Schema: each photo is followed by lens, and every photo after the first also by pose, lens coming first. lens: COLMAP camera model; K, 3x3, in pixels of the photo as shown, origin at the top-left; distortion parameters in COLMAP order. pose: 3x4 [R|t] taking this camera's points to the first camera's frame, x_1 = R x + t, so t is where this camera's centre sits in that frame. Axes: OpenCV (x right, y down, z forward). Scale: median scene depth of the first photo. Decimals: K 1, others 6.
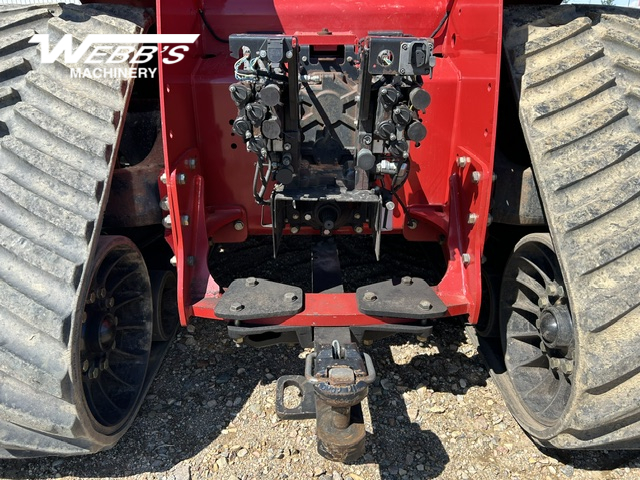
lens RADIAL K [[483.3, 0, 317.2], [0, 483.3, 235.0], [0, 0, 1]] dist [0.051101, -0.056416]
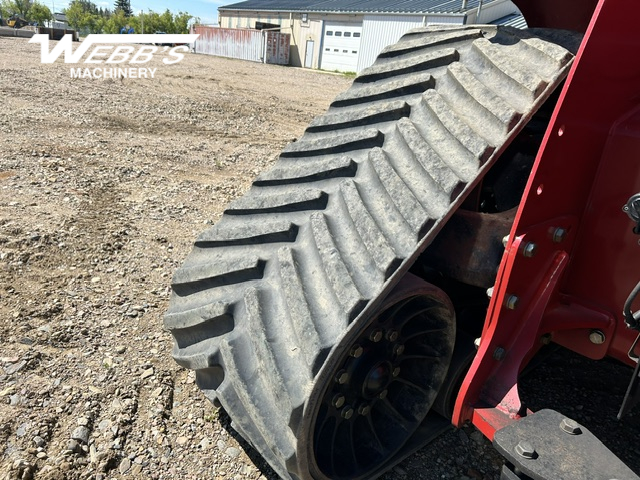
lens RADIAL K [[483.3, 0, 317.2], [0, 483.3, 235.0], [0, 0, 1]] dist [0.051101, -0.056416]
pose [[0.644792, 0.330278, -0.689318, 0.016710], [-0.384113, 0.919694, 0.081359, -0.070950], [0.660833, 0.212317, 0.719876, 0.246870]]
